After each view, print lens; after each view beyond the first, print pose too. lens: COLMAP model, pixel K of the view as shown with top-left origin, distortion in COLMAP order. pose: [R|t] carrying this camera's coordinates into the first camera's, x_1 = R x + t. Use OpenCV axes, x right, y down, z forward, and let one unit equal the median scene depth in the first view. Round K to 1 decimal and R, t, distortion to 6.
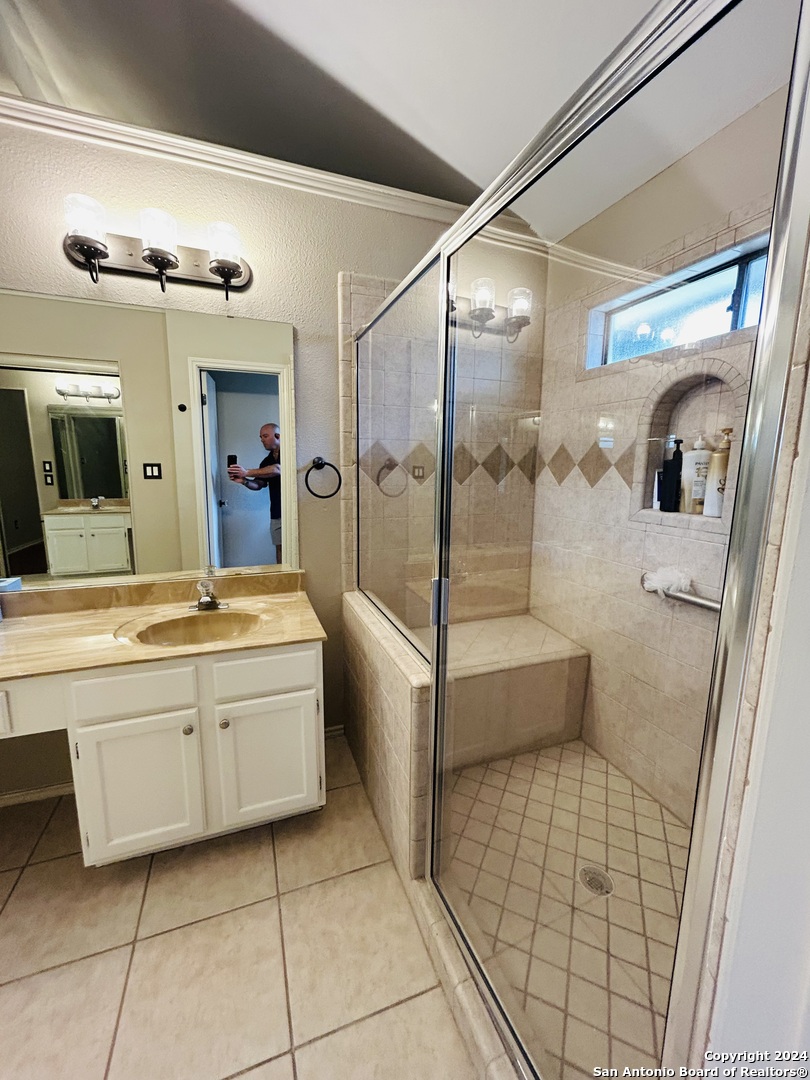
lens RADIAL K [[435.0, 0, 403.1], [0, 435.0, 536.1], [0, 0, 1]] dist [-0.000071, 0.000514]
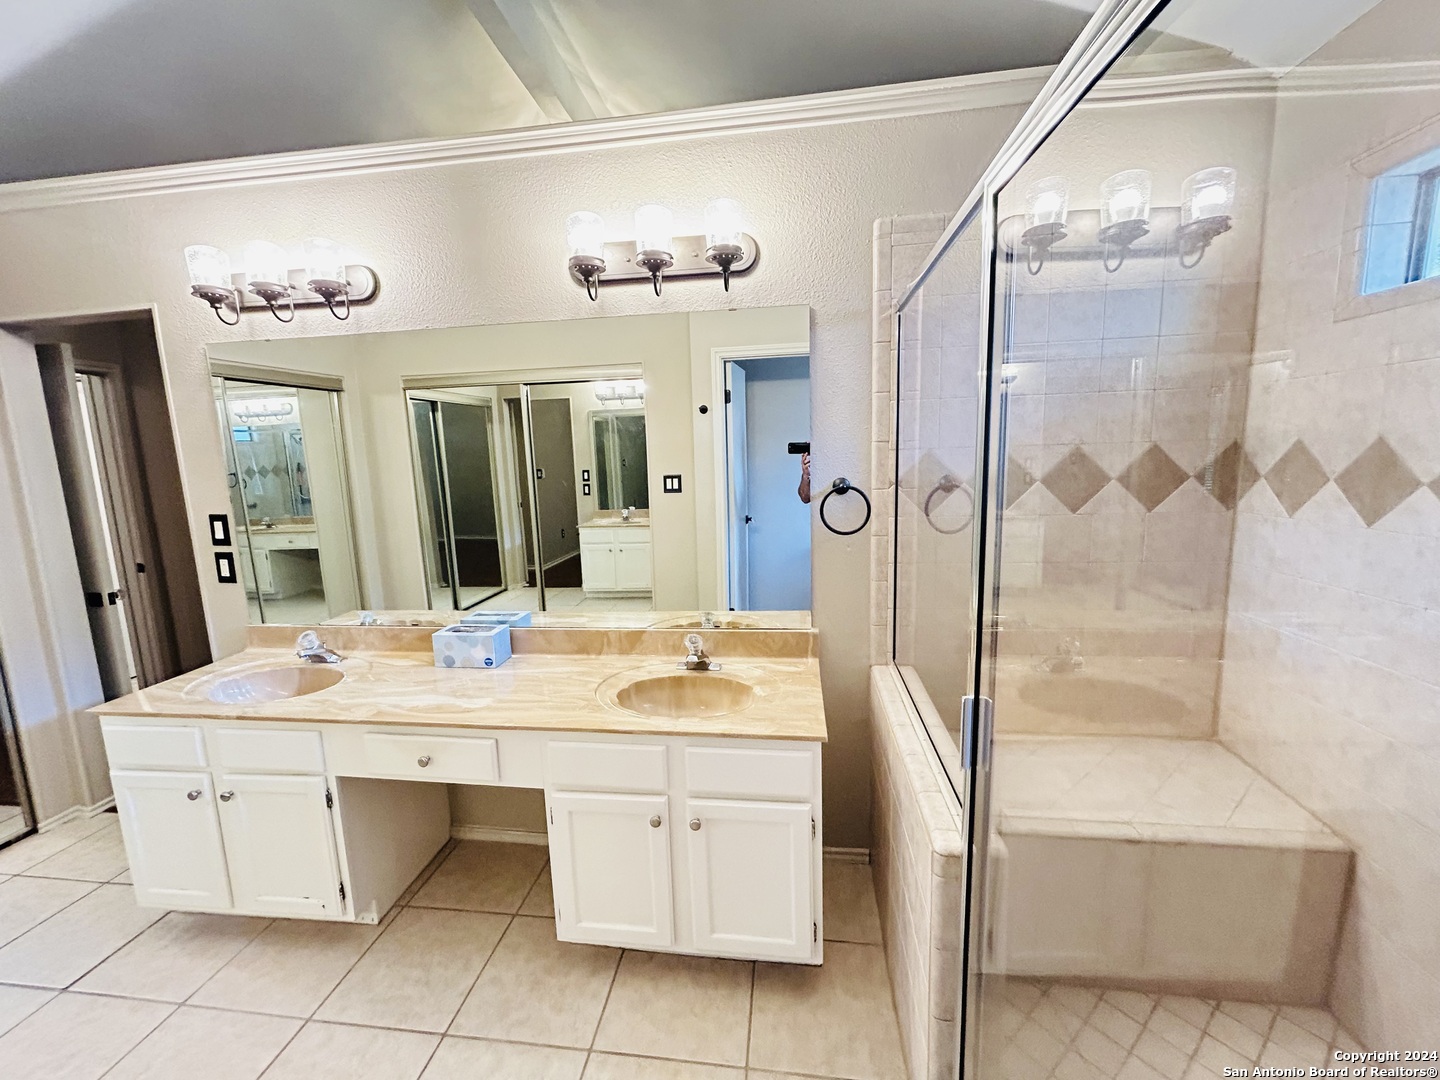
lens RADIAL K [[580.0, 0, 719.2], [0, 580.0, 538.2], [0, 0, 1]] dist [-0.000071, 0.000514]
pose [[0.881232, 0.030817, -0.471679, 0.087843], [-0.034961, 0.999389, -0.000022, -0.073471], [0.471390, 0.016509, 0.881770, 0.046404]]
